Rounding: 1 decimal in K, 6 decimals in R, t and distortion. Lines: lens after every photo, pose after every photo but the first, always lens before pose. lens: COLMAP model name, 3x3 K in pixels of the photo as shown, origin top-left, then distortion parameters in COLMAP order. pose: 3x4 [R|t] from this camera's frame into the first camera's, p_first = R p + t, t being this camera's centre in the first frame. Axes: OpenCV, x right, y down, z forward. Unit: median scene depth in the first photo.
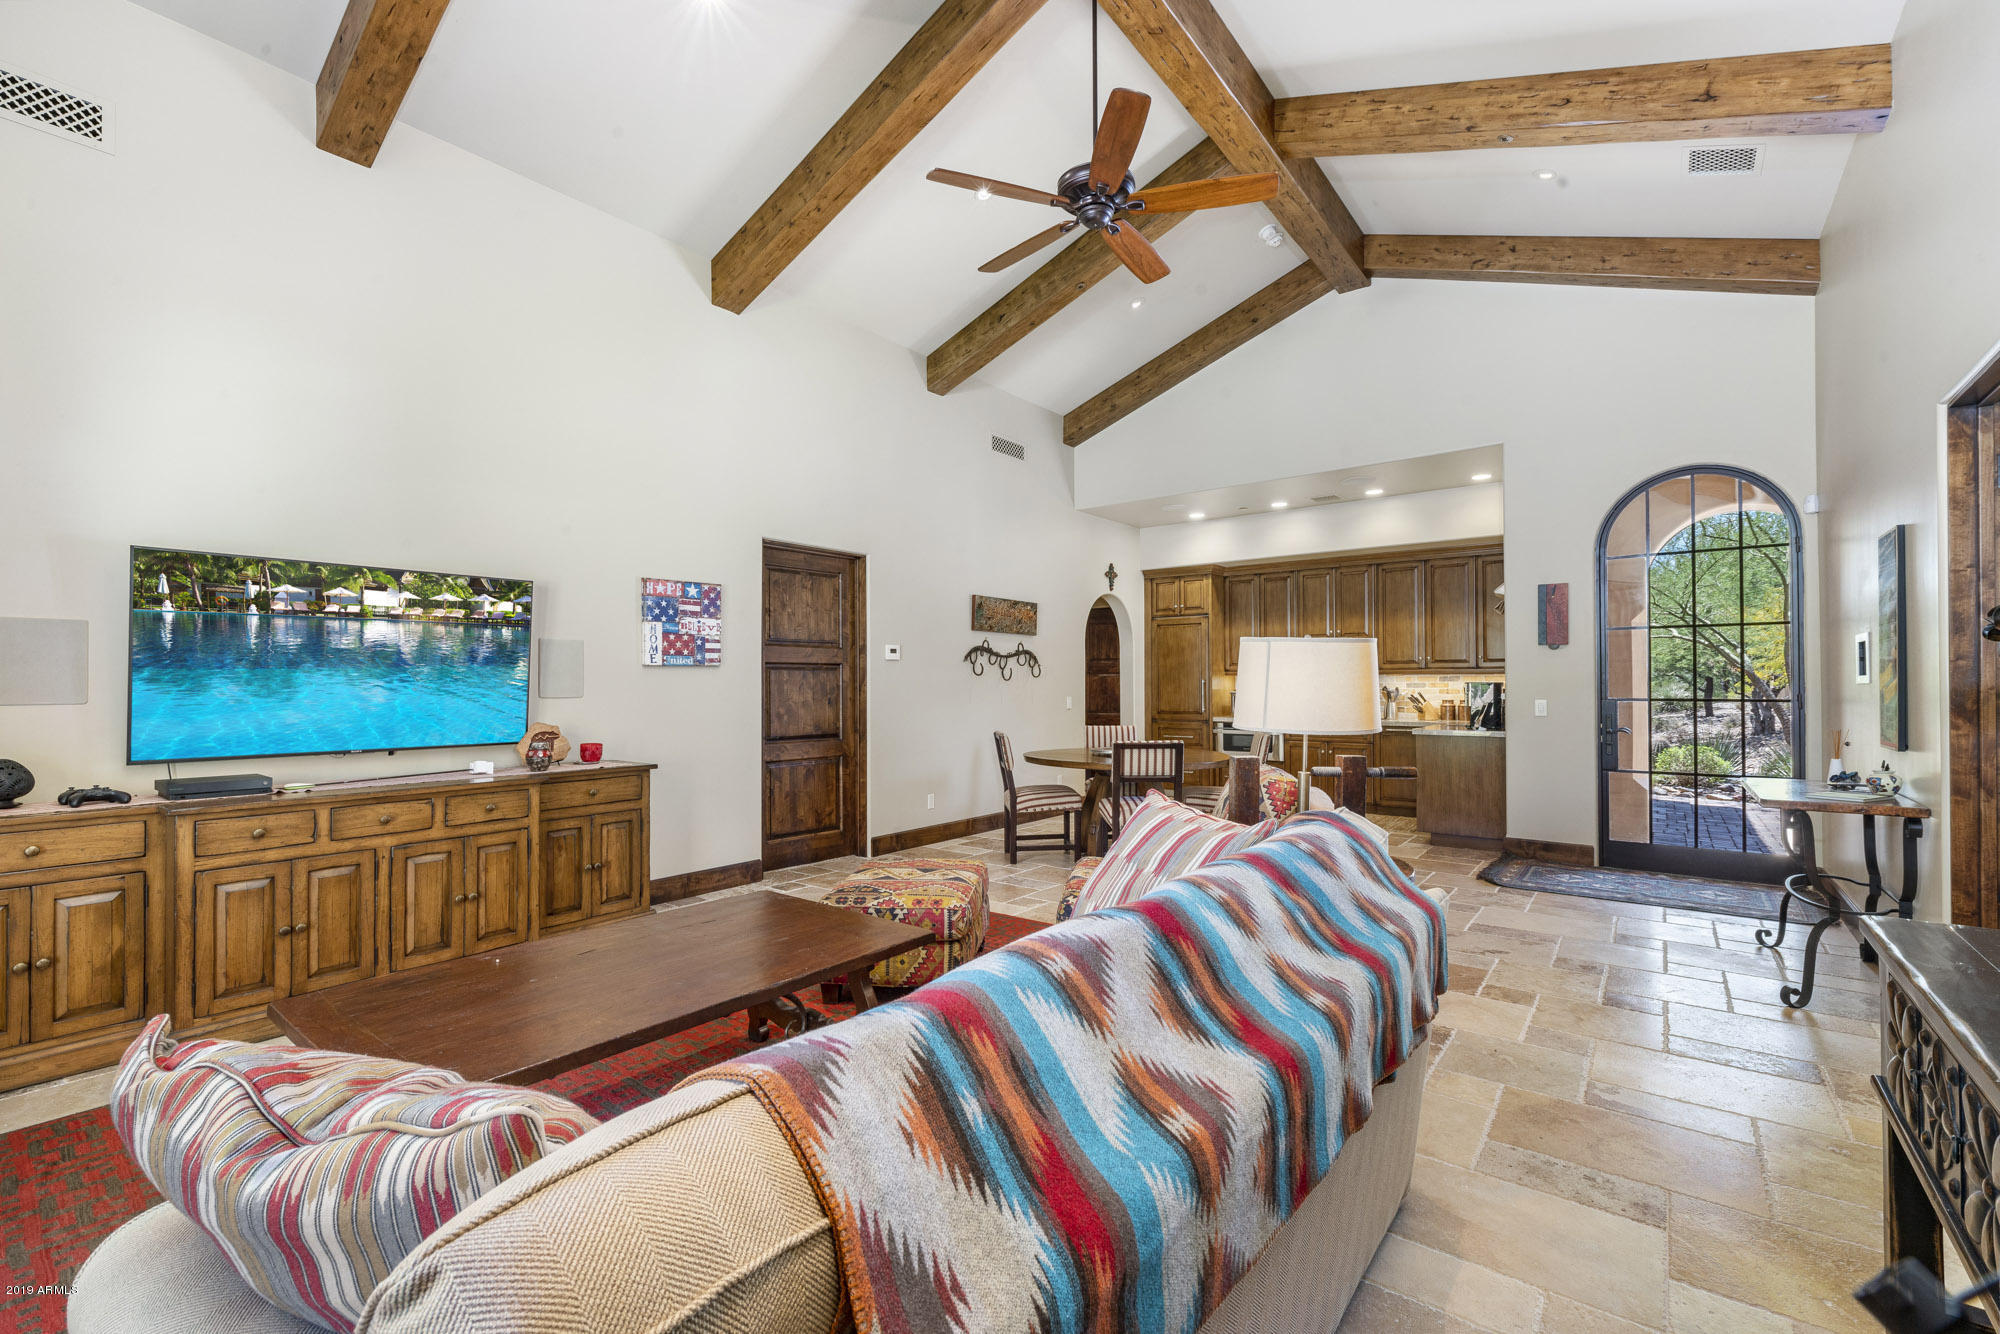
lens RADIAL K [[838.5, 0, 998.4], [0, 838.5, 674.1], [0, 0, 1]] dist [-0.009060, 0.000049]
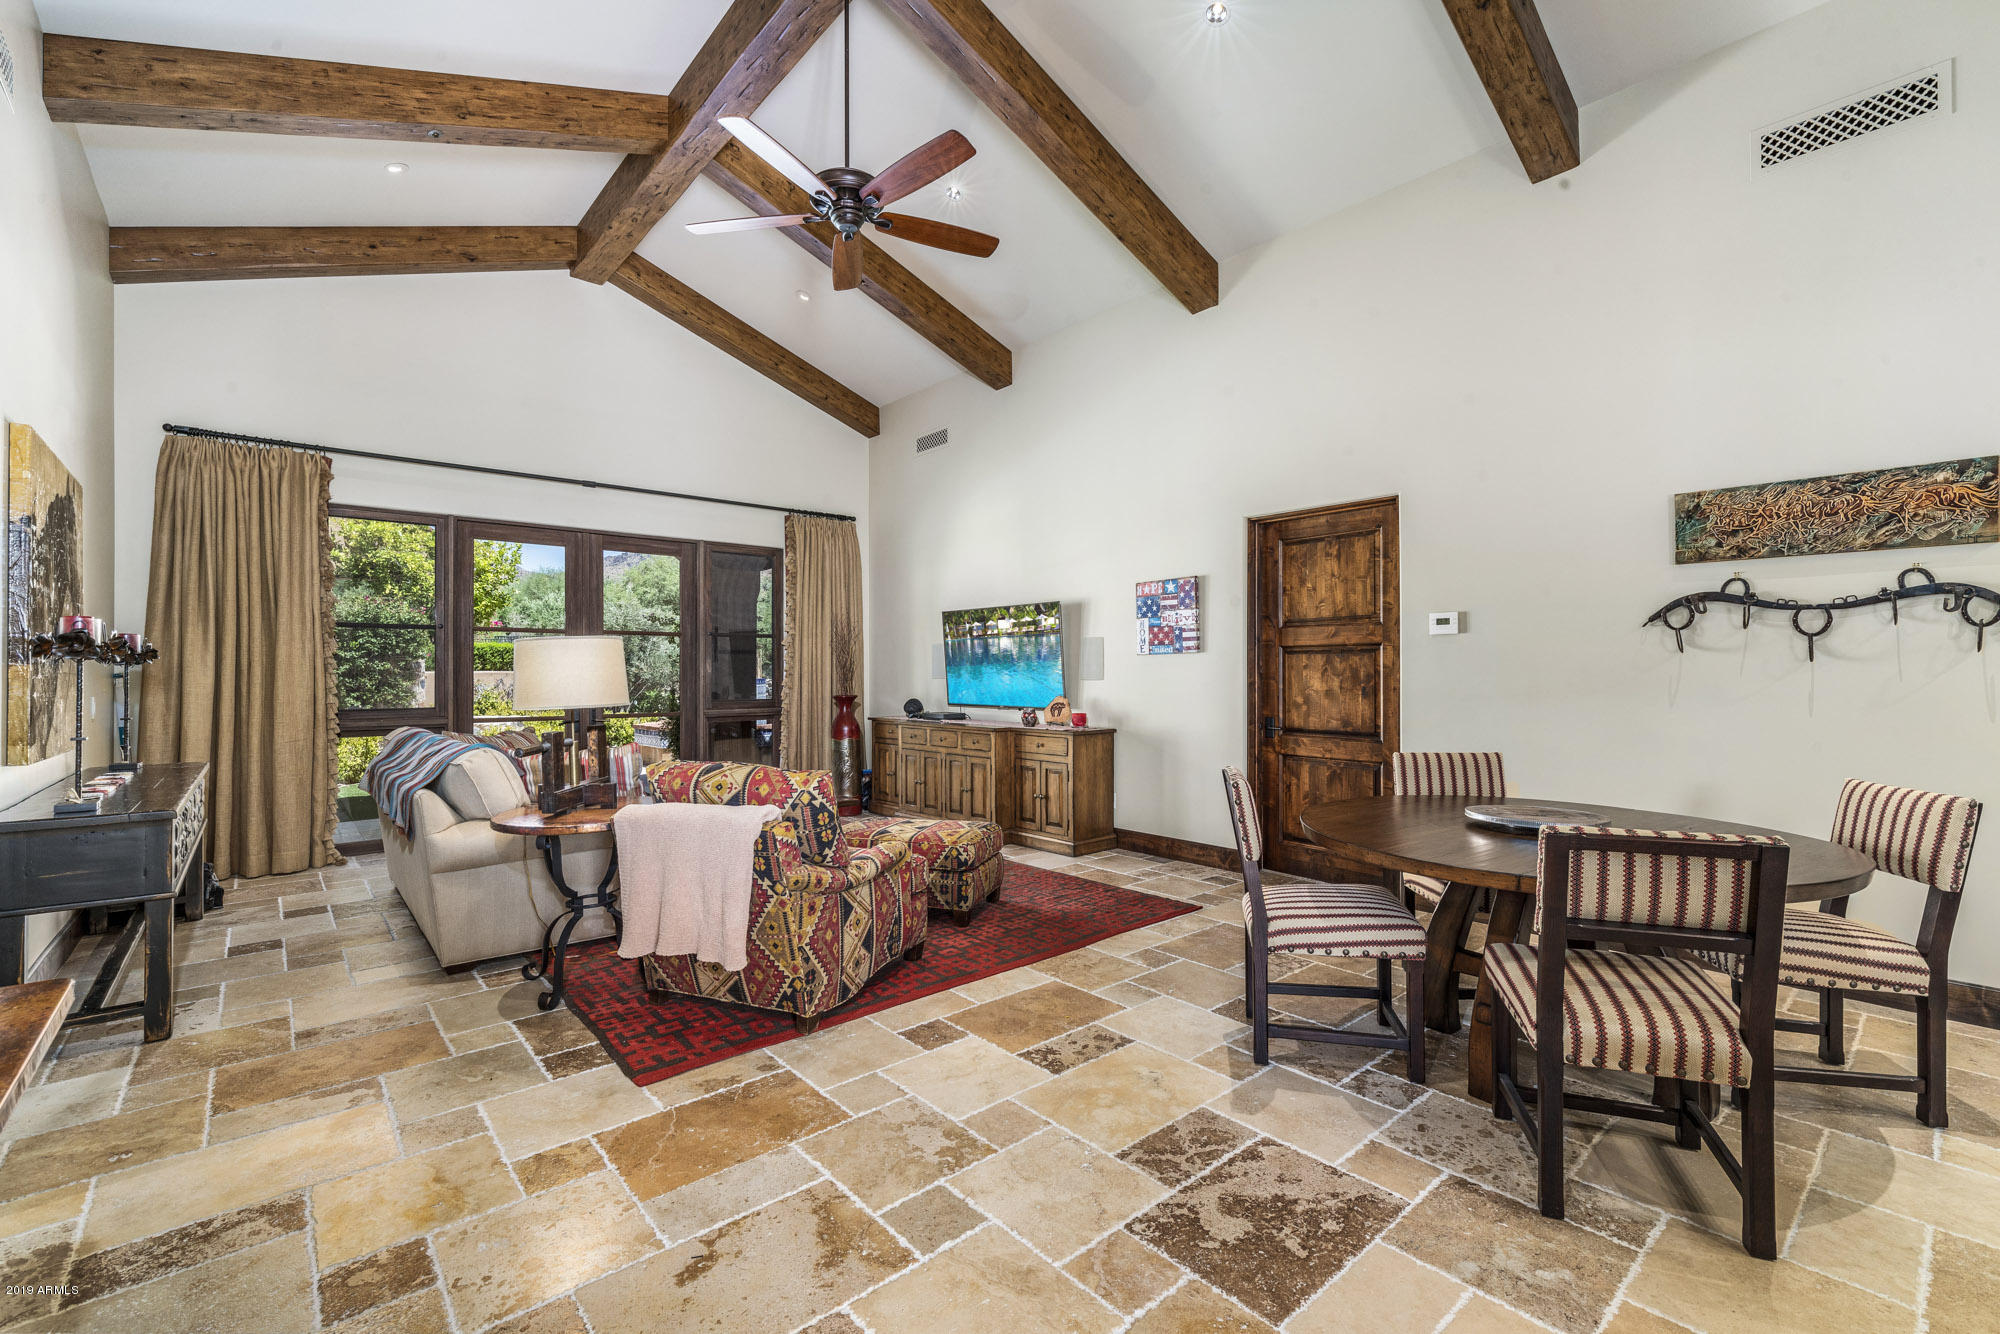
lens RADIAL K [[852.2, 0, 990.2], [0, 852.2, 669.5], [0, 0, 1]] dist [0.003742, 0.000398]
pose [[-0.190608, 0.000902, -0.981666, 0.788706], [0.016251, 0.999865, -0.002237, 0.009230], [0.981532, -0.016380, -0.190597, 0.963924]]
